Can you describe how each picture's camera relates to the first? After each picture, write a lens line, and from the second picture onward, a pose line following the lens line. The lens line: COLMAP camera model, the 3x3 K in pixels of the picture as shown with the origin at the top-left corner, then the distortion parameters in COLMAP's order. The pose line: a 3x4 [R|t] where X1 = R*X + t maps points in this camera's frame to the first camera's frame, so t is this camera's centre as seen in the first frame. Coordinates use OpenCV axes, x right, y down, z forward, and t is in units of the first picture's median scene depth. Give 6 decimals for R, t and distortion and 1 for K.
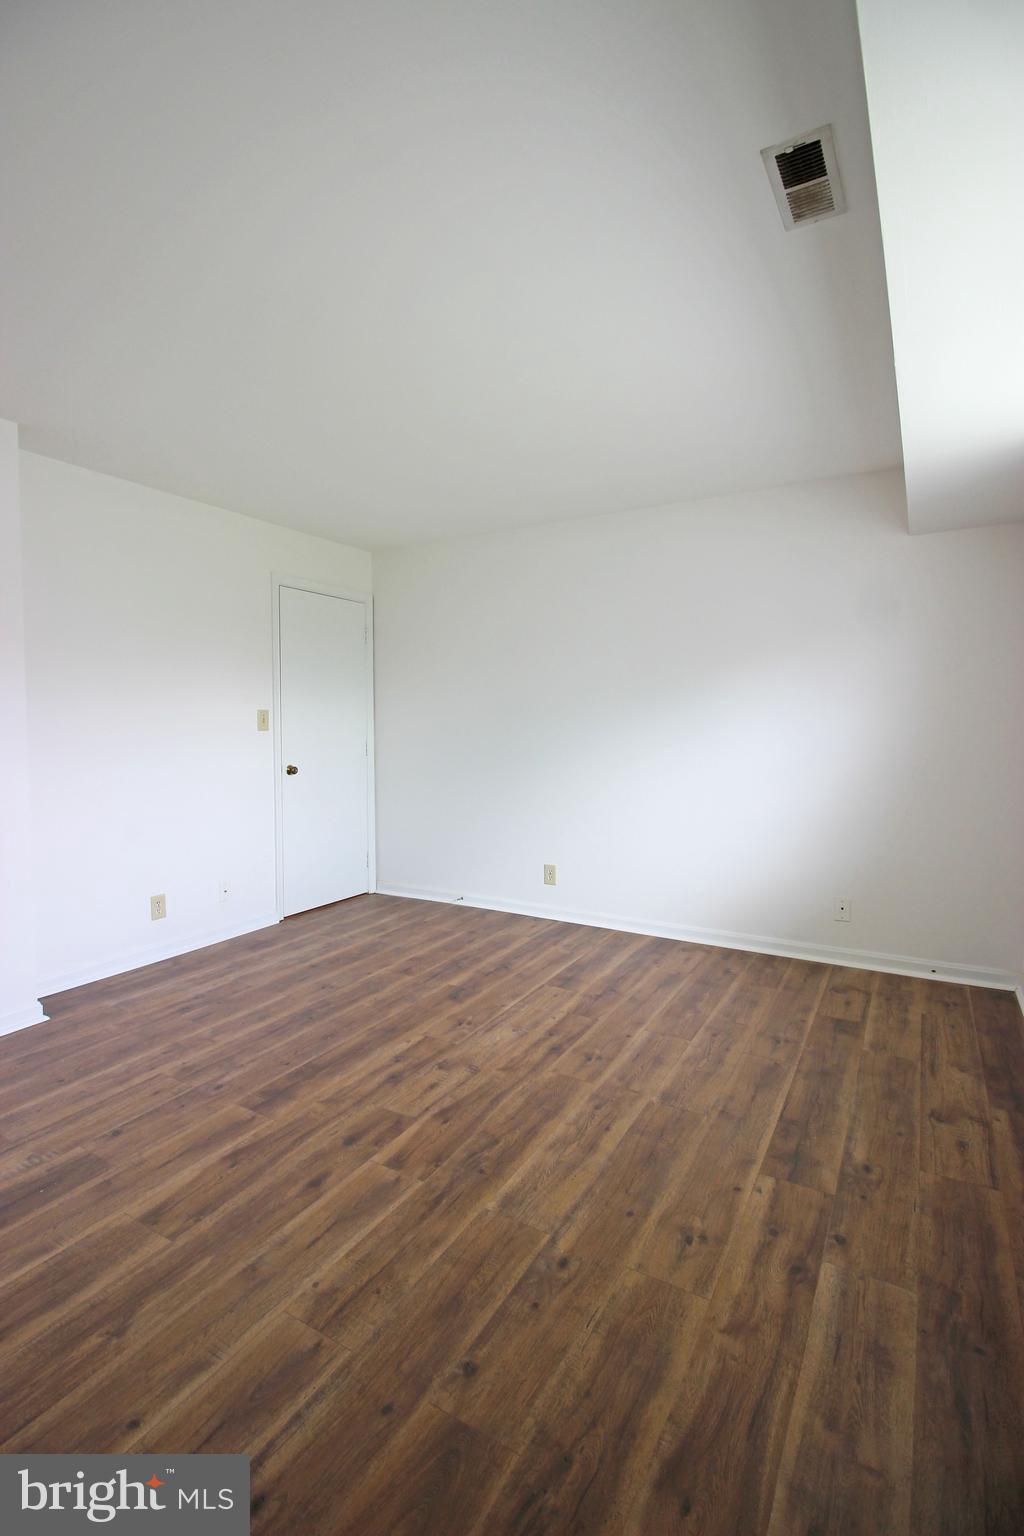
lens RADIAL K [[710.0, 0, 502.2], [0, 710.0, 758.5], [0, 0, 1]] dist [-0.000837, -0.013104]
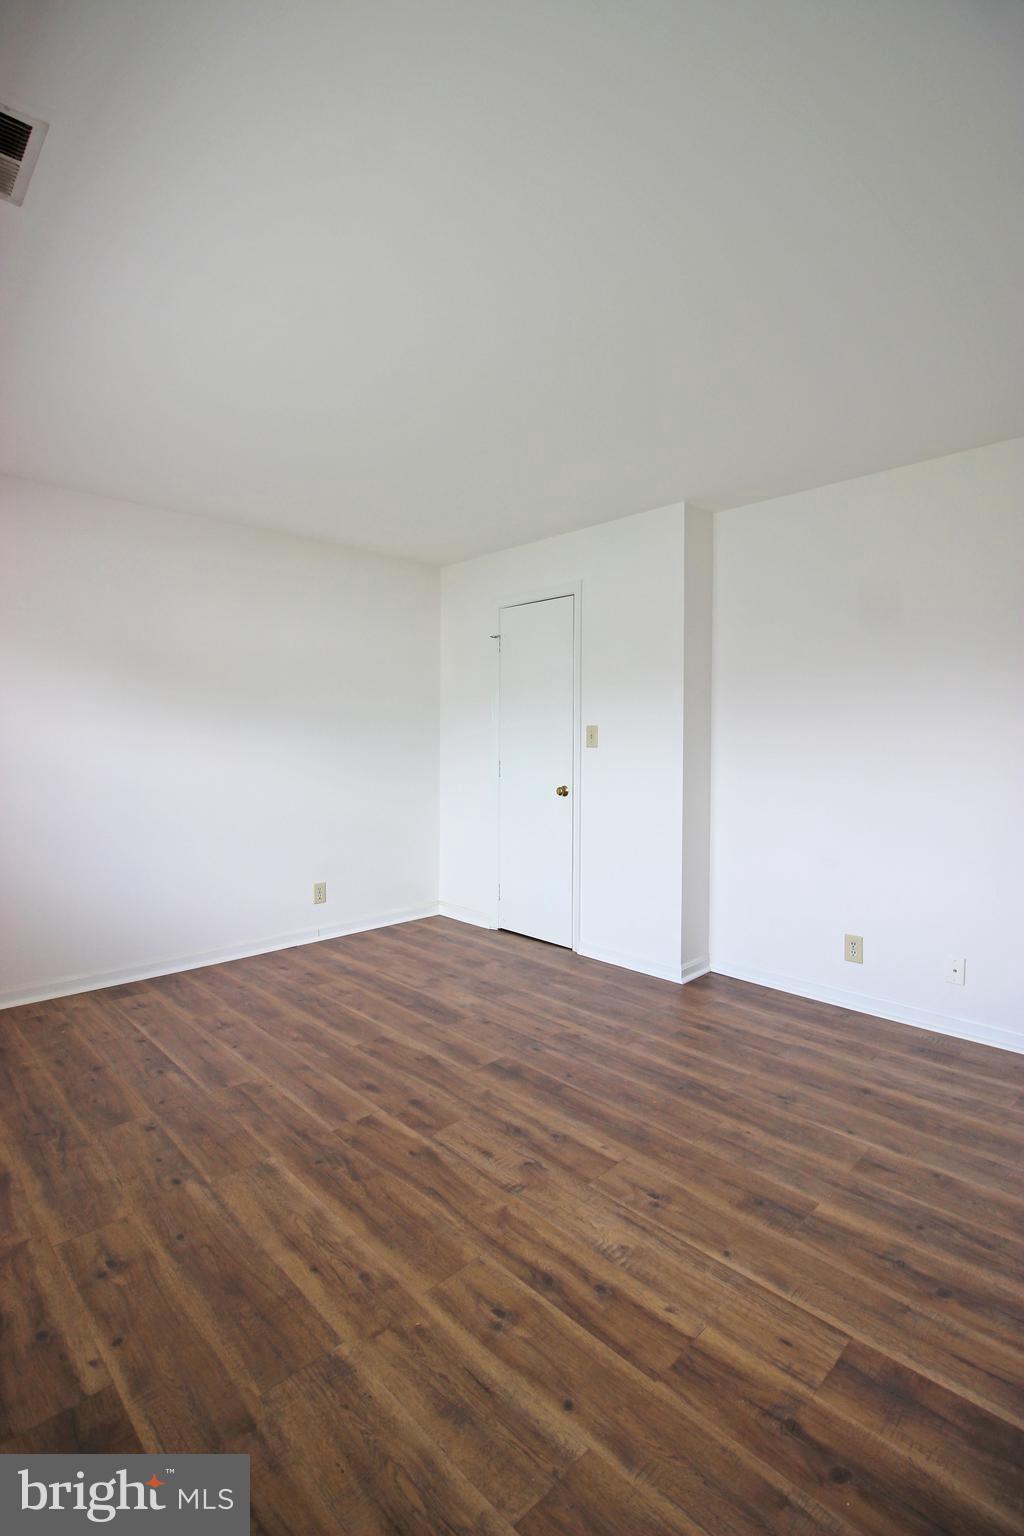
lens RADIAL K [[710.0, 0, 502.2], [0, 710.0, 758.5], [0, 0, 1]] dist [-0.000837, -0.013104]
pose [[-0.270664, 0.033863, -0.962078, 0.745464], [-0.052891, 0.997349, 0.049985, -0.075607], [0.961220, 0.064414, -0.268156, 1.249943]]
